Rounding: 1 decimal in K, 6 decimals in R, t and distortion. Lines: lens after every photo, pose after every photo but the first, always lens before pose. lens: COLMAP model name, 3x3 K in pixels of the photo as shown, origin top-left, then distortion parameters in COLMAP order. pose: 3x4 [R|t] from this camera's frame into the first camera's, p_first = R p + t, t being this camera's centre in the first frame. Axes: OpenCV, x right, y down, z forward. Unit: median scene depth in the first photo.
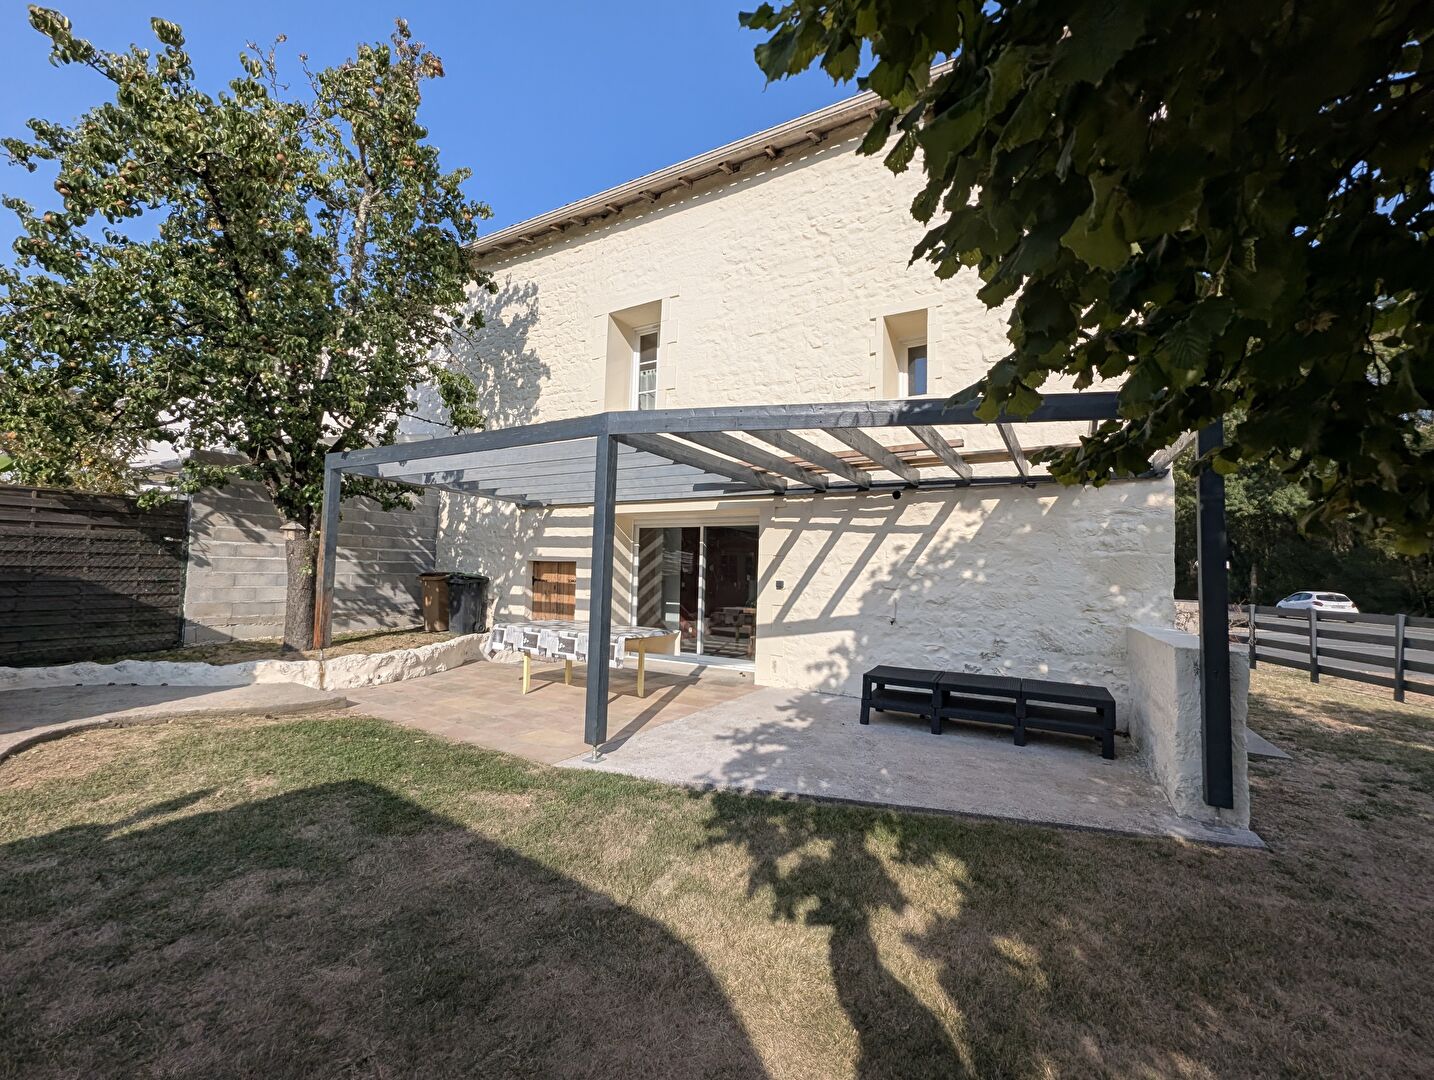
lens RADIAL K [[590.8, 0, 716.2], [0, 590.8, 536.0], [0, 0, 1]] dist [0.002235, 0.000101]
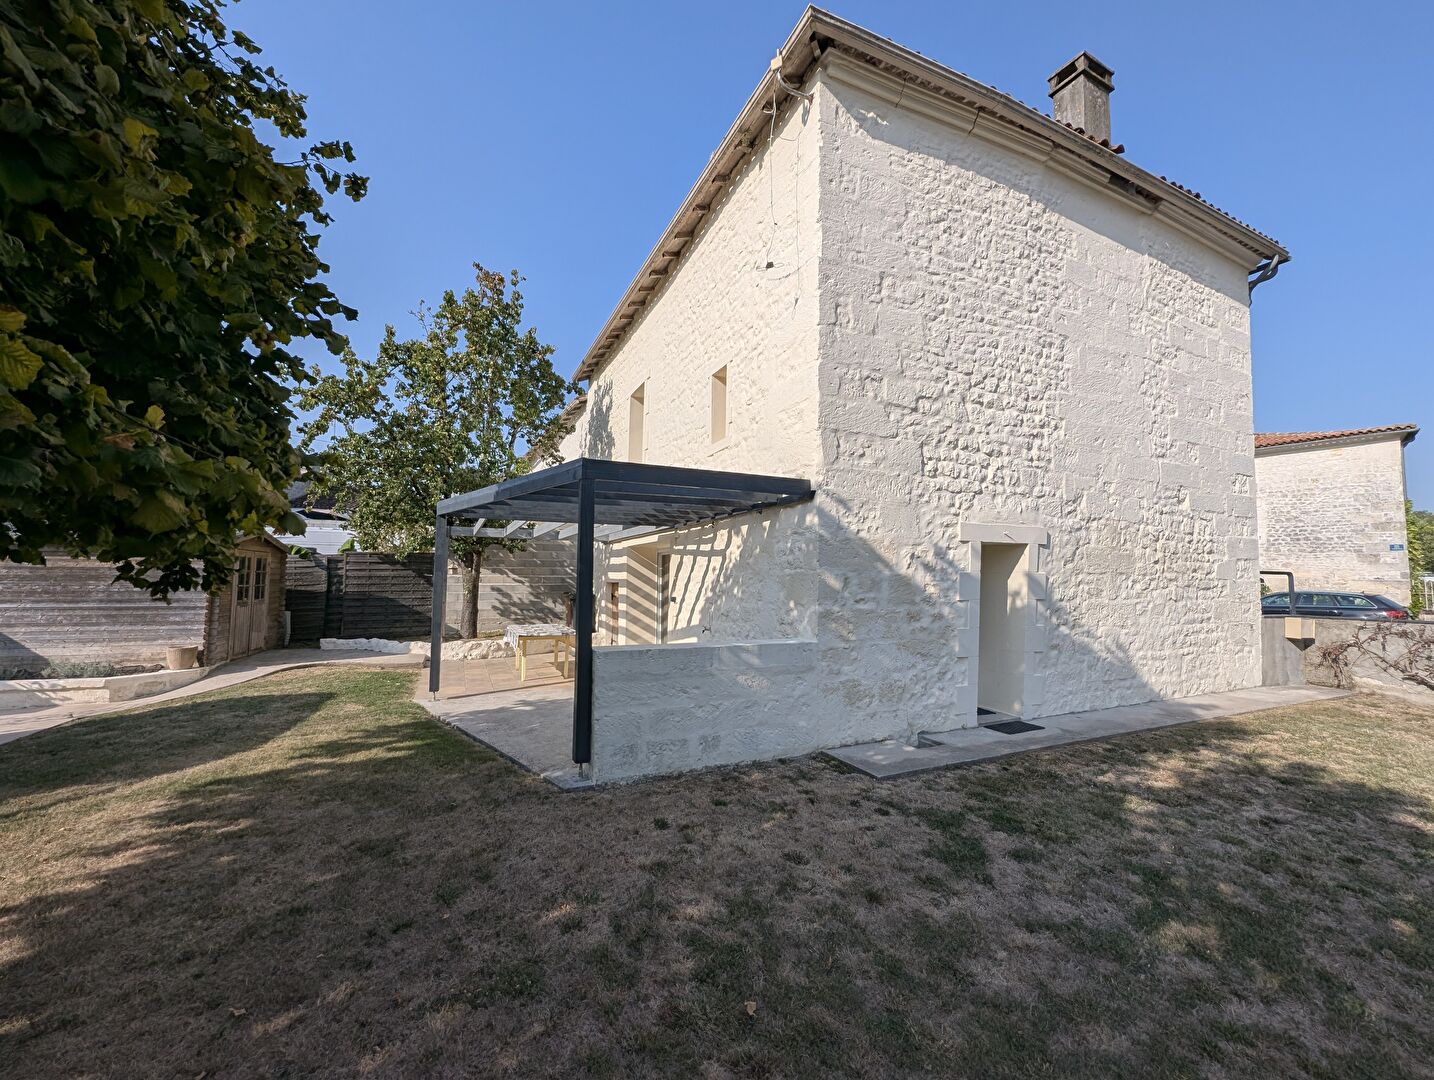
lens RADIAL K [[590.8, 0, 716.2], [0, 590.8, 536.0], [0, 0, 1]] dist [0.002235, 0.000101]
pose [[0.815075, -0.063140, -0.575904, 0.992753], [0.050406, 0.998003, -0.038078, -0.000158], [0.577158, 0.002007, 0.816630, 0.029948]]
